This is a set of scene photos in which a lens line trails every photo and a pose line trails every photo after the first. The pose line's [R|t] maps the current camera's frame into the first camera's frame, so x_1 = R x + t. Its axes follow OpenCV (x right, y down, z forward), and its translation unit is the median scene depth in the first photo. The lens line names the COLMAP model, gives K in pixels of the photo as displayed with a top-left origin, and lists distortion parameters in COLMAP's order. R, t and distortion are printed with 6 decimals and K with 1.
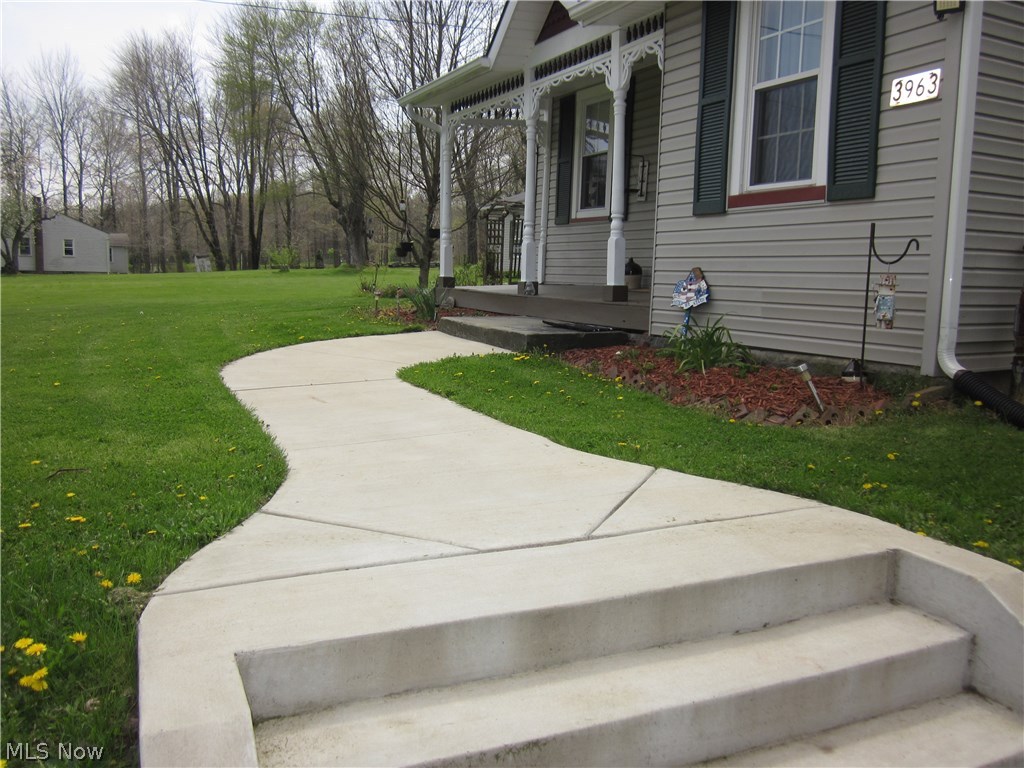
lens RADIAL K [[857.0, 0, 514.2], [0, 857.0, 389.8], [0, 0, 1]] dist [-0.032635, 0.008105]
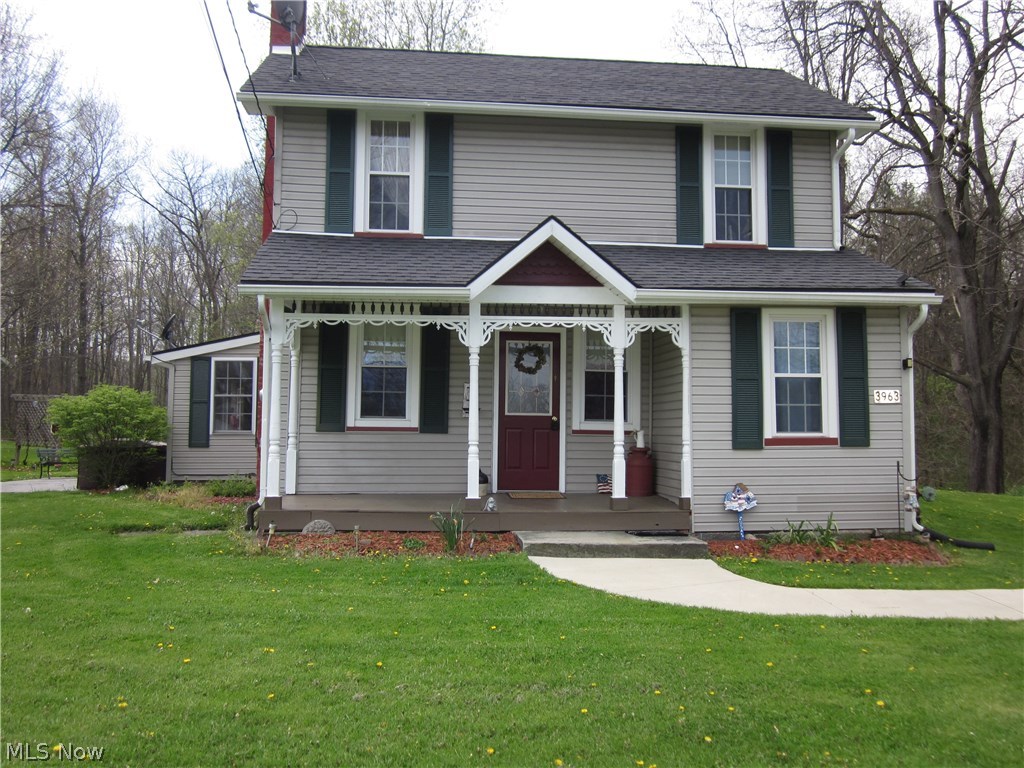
lens RADIAL K [[857.0, 0, 512.8], [0, 857.0, 387.1], [0, 0, 1]] dist [-0.032635, 0.008105]
pose [[0.362154, 0.026171, 0.931751, -1.437735], [0.132125, 0.988071, -0.079107, -0.260783], [-0.922707, 0.151757, 0.354376, 0.862891]]
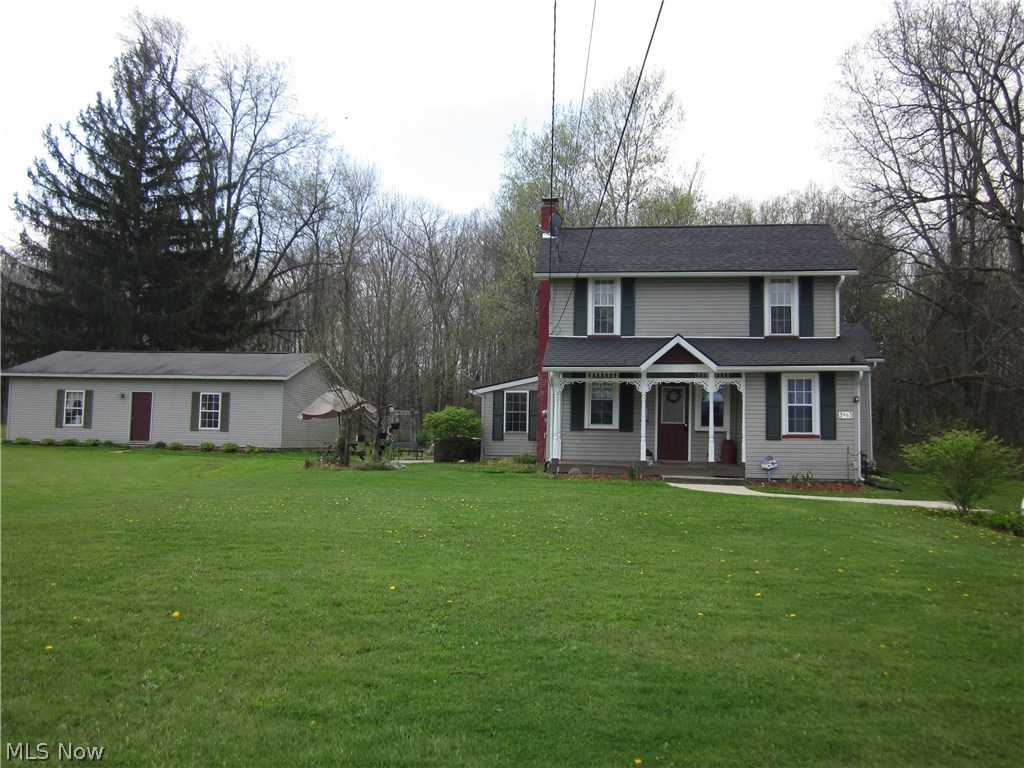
lens RADIAL K [[857.0, 0, 514.3], [0, 857.0, 394.9], [0, 0, 1]] dist [-0.032635, 0.008105]
pose [[0.566879, 0.025111, 0.823418, -3.193753], [0.113058, 0.987706, -0.107955, -0.139406], [-0.816006, 0.154291, 0.557071, -0.049945]]
